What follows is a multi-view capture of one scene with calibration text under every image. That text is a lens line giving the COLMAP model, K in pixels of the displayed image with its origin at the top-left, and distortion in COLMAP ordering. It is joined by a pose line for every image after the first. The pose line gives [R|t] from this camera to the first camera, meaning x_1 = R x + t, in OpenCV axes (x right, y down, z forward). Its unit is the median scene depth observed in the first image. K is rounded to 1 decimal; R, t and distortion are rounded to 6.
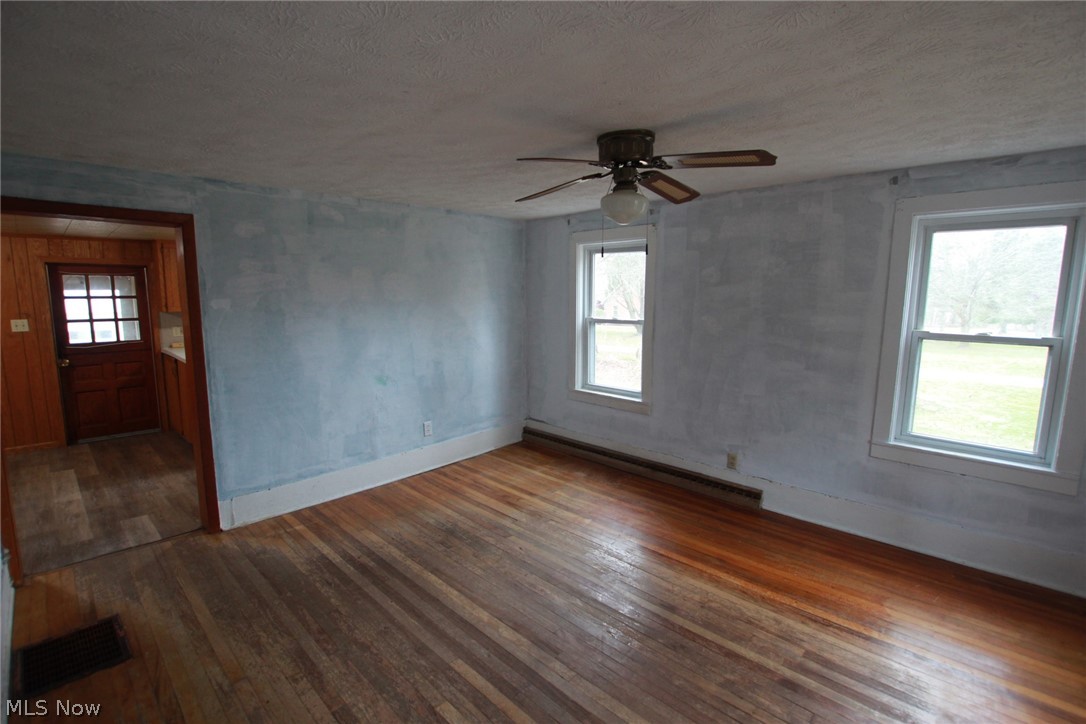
lens RADIAL K [[504.8, 0, 546.9], [0, 504.8, 363.6], [0, 0, 1]] dist [-0.030233, 0.001830]
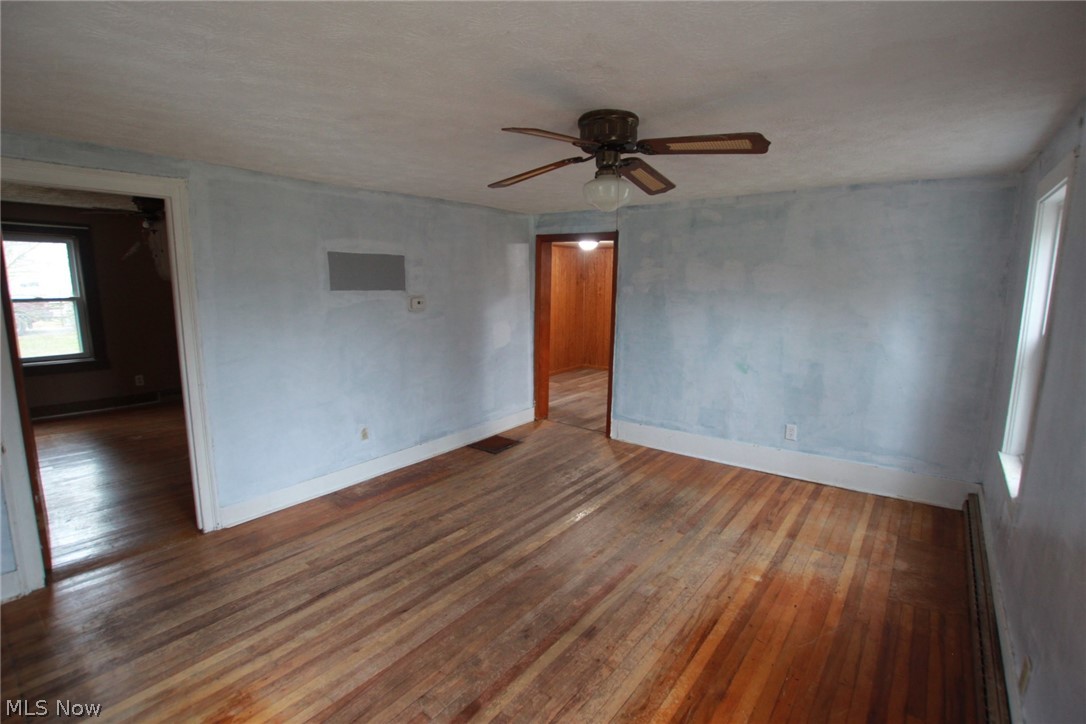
lens RADIAL K [[504.8, 0, 544.5], [0, 504.8, 360.2], [0, 0, 1]] dist [-0.030233, 0.001830]
pose [[0.104098, 0.154863, -0.982436, 0.735939], [-0.145216, 0.979584, 0.139026, -0.076159], [0.983908, 0.128194, 0.124461, 0.524612]]
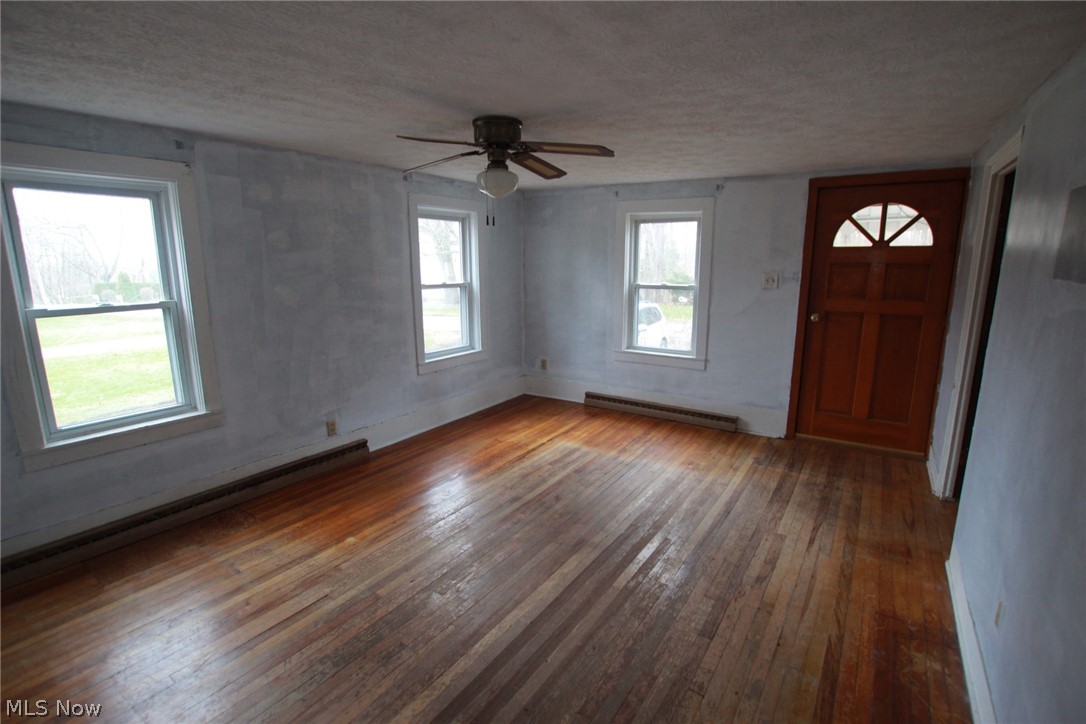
lens RADIAL K [[504.8, 0, 549.1], [0, 504.8, 362.2], [0, 0, 1]] dist [-0.030233, 0.001830]
pose [[-0.179881, -0.194056, 0.964357, -0.689844], [0.141158, 0.965110, 0.220538, -0.098721], [-0.973508, 0.175797, -0.146212, 0.734145]]
